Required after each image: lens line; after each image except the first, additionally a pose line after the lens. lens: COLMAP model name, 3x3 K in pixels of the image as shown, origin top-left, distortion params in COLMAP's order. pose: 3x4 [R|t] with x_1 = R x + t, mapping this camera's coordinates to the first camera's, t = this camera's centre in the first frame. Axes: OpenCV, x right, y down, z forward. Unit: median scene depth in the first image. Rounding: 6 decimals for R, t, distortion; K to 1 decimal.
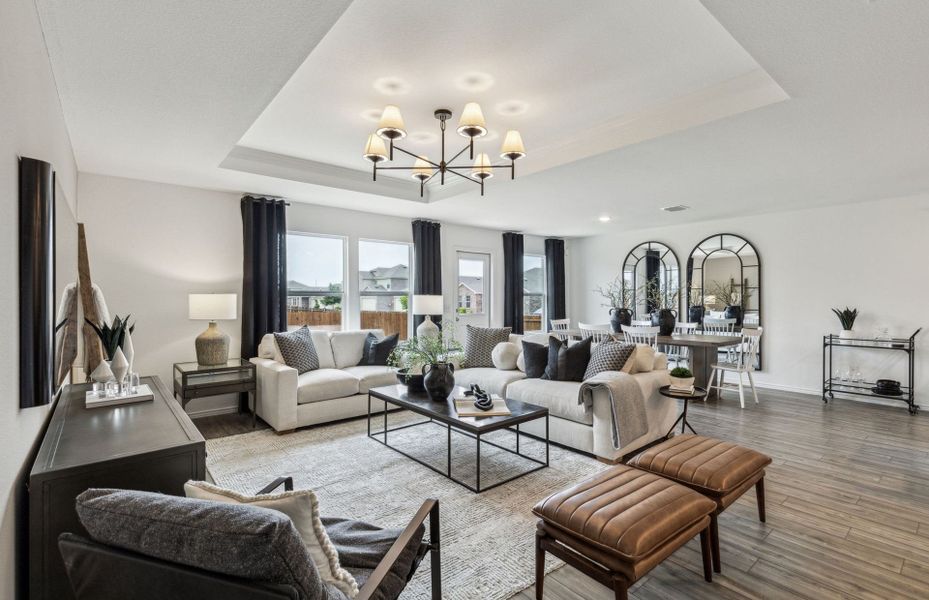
lens RADIAL K [[431.1, 0, 464.5], [0, 431.1, 300.0], [0, 0, 1]] dist [0.011752, 0.000162]
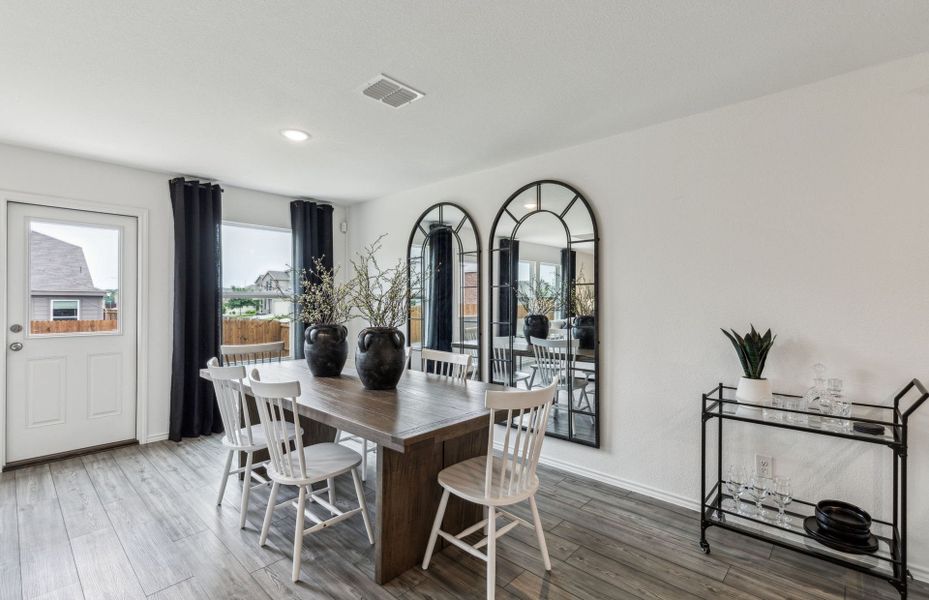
lens RADIAL K [[422.6, 0, 464.5], [0, 422.6, 300.0], [0, 0, 1]] dist [-0.000083, 0.010680]
pose [[0.992350, 0.004586, 0.123370, 0.472731], [-0.003603, 0.999960, -0.008197, -0.004640], [-0.123402, 0.007689, 0.992327, 0.536291]]
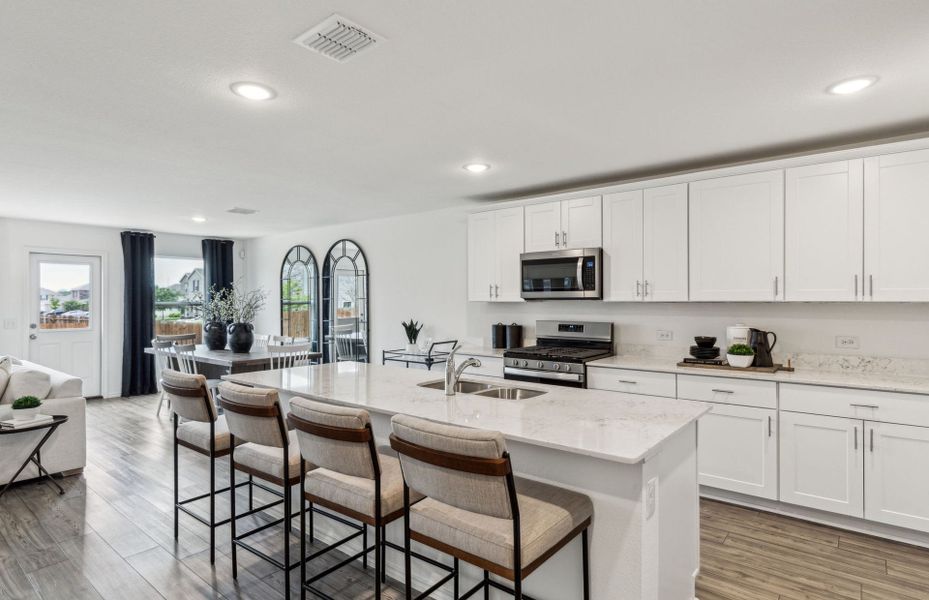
lens RADIAL K [[490.9, 0, 479.7], [0, 490.9, 298.6], [0, 0, 1]] dist [-0.054808, 0.033426]
pose [[0.976168, -0.000609, 0.217017, 0.695923], [0.002792, 0.999949, -0.009752, -0.017755], [-0.217000, 0.010126, 0.976119, -0.080664]]
